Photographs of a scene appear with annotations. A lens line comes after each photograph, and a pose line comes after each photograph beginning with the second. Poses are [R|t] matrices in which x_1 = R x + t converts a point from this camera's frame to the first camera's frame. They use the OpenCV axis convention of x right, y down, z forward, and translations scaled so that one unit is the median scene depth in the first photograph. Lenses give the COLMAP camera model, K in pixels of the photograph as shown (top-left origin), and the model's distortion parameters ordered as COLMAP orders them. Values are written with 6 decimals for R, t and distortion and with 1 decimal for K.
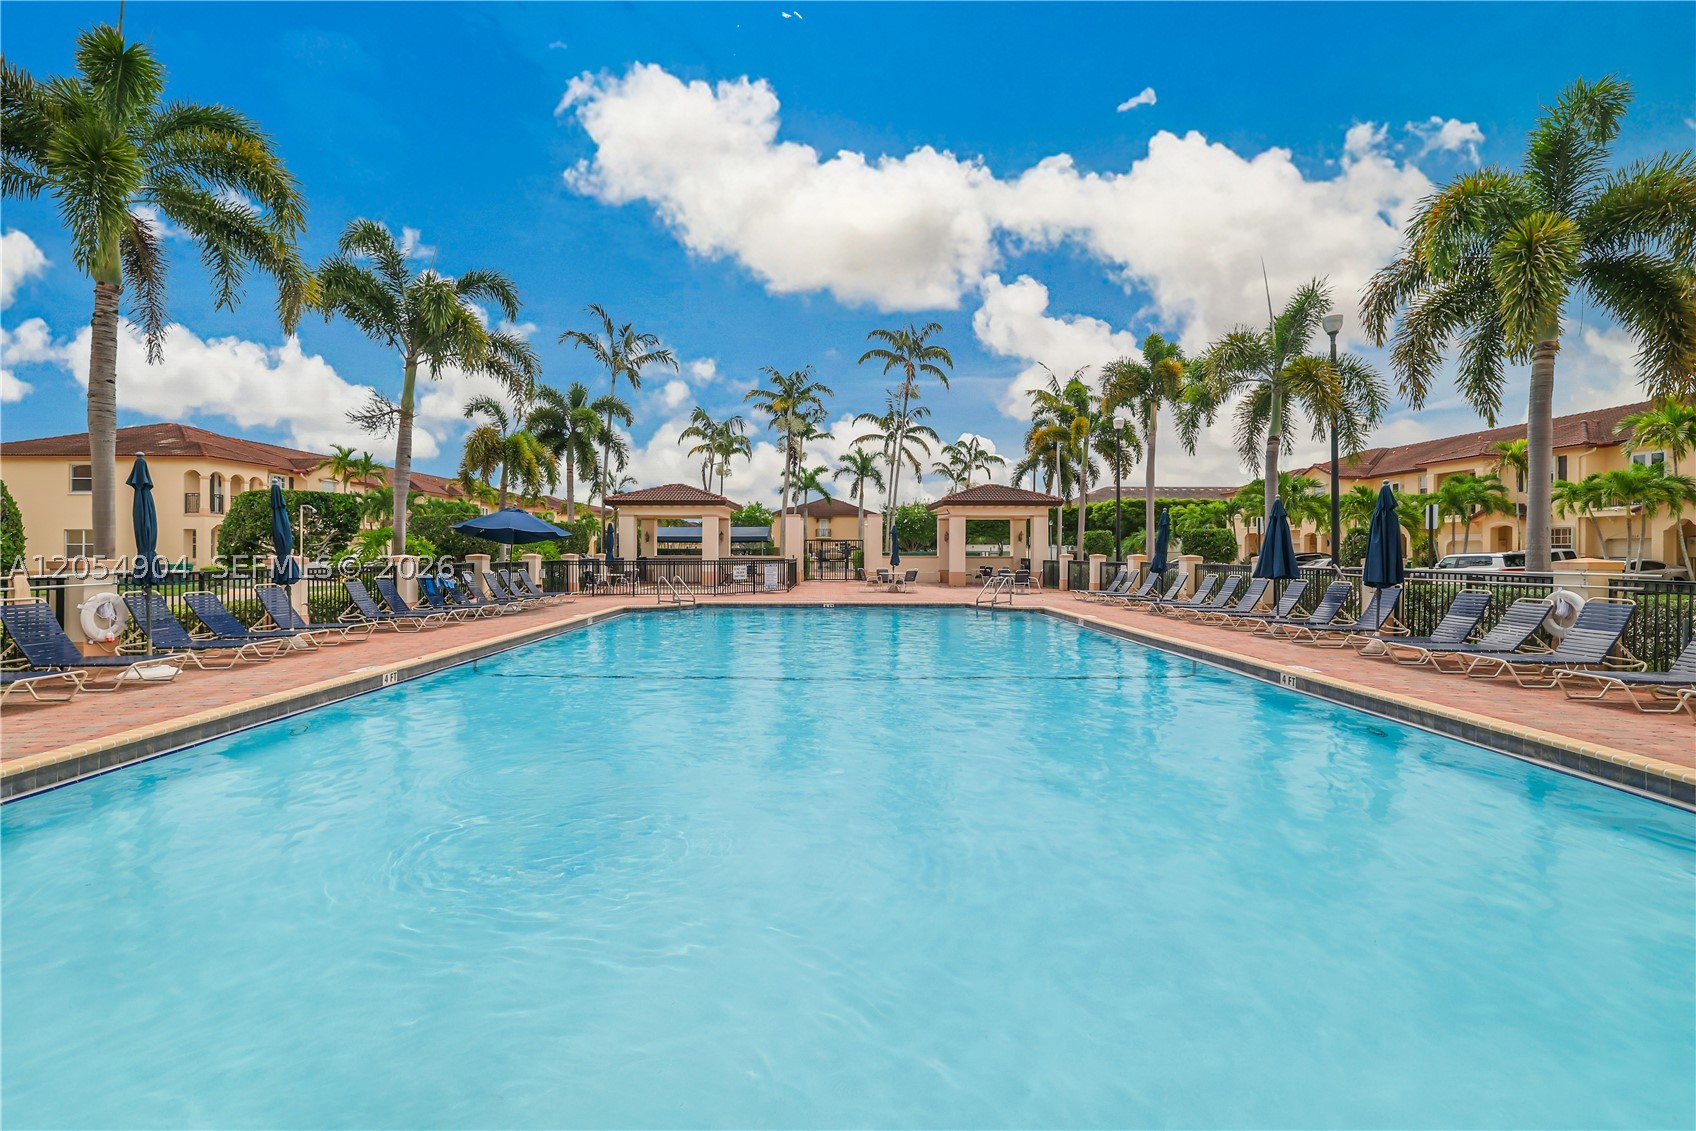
lens RADIAL K [[732.8, 0, 848.0], [0, 732.8, 565.5], [0, 0, 1]] dist [-0.001149, 0.000108]
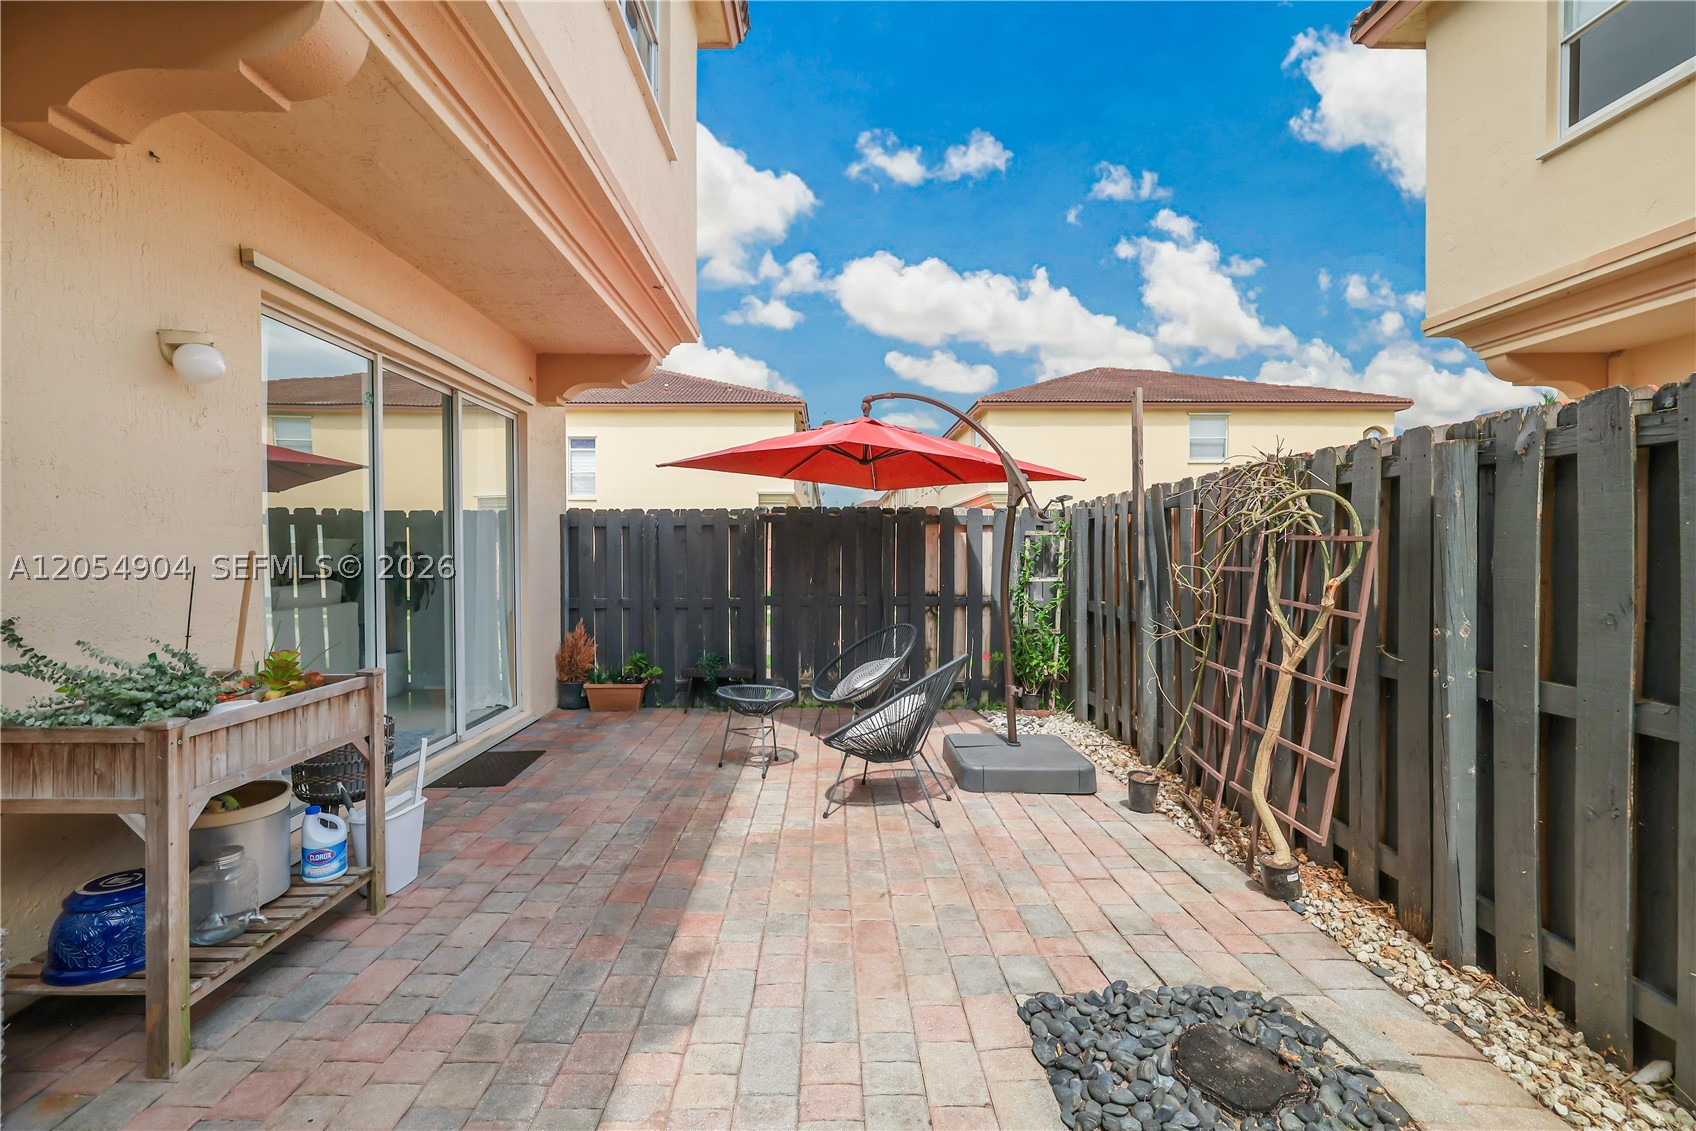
lens RADIAL K [[732.8, 0, 848.0], [0, 732.8, 565.5], [0, 0, 1]] dist [-0.001149, 0.000108]
pose [[0.999994, 0.002606, -0.002240, -1.044175], [-0.002597, 0.999989, 0.003820, 0.125537], [0.002250, -0.003814, 0.999990, -0.098085]]
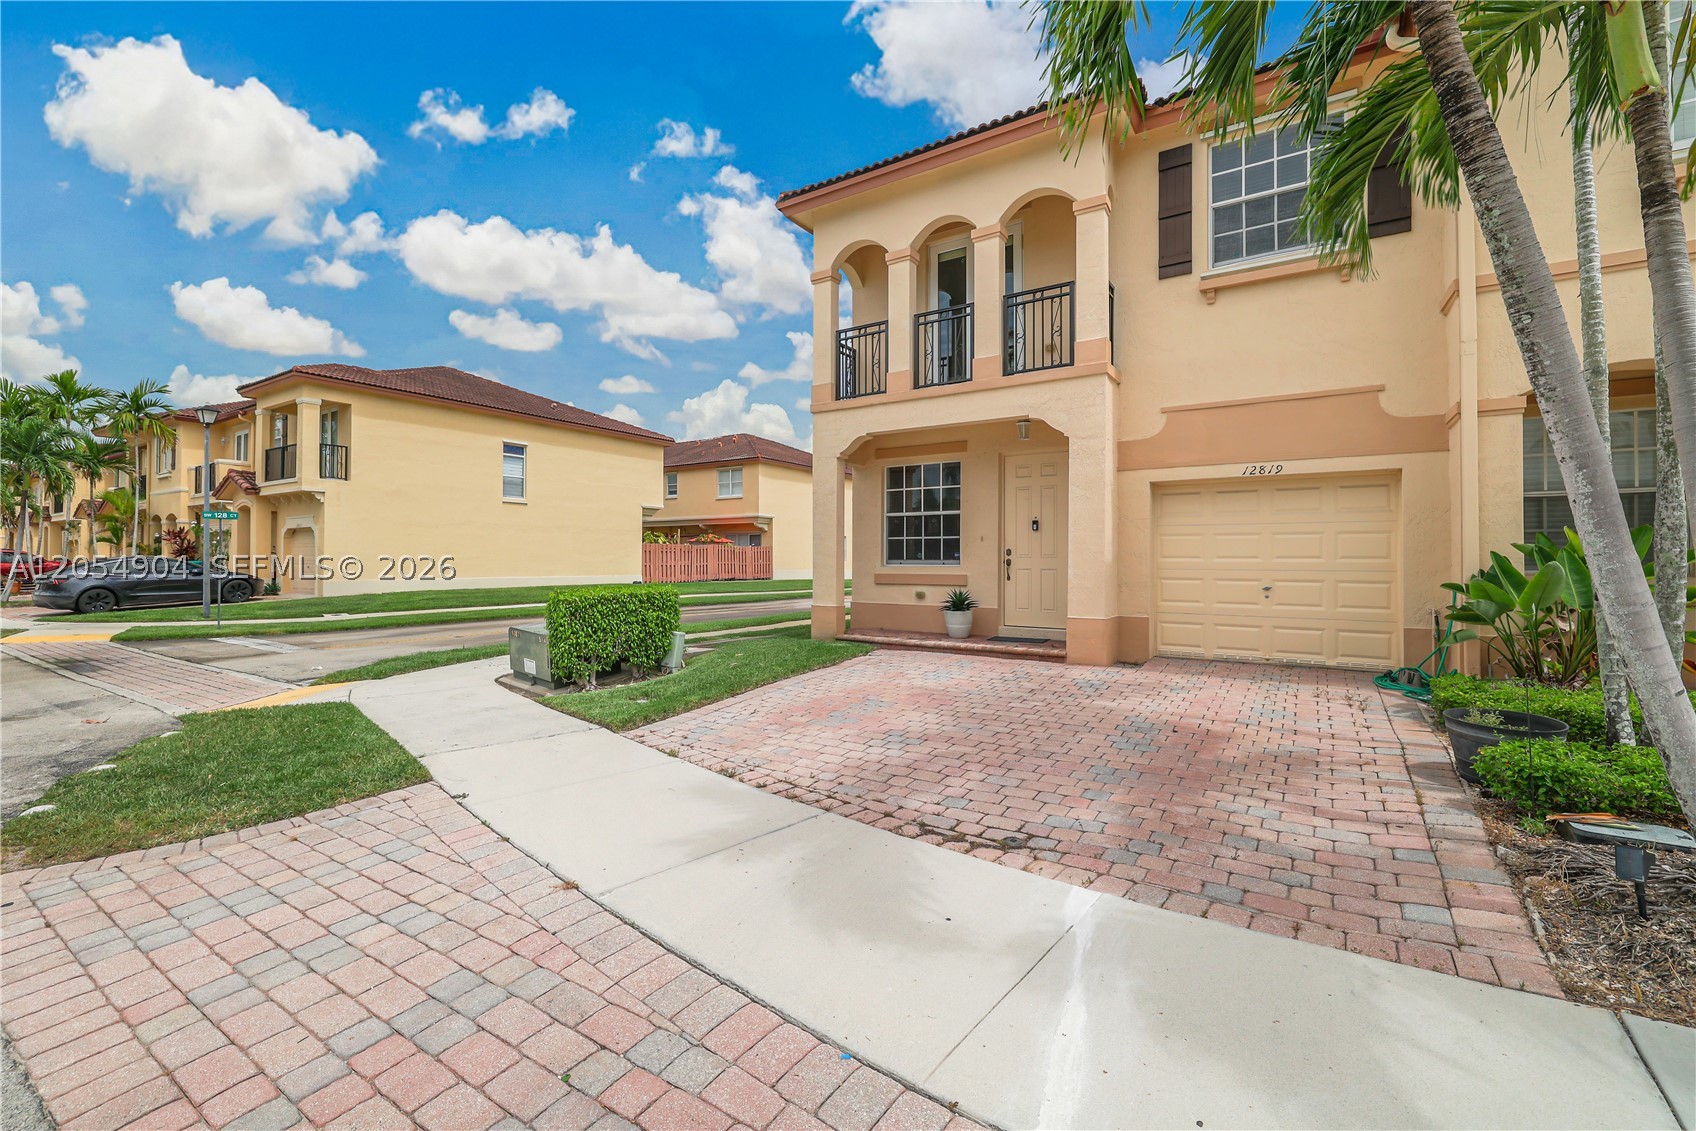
lens RADIAL K [[732.8, 0, 848.0], [0, 732.8, 565.5], [0, 0, 1]] dist [-0.001149, 0.000108]
pose [[0.999986, -0.005318, -0.000632, -0.396531], [0.005318, 0.999986, 0.000700, 0.193764], [0.000628, -0.000704, 1.000000, -0.095588]]
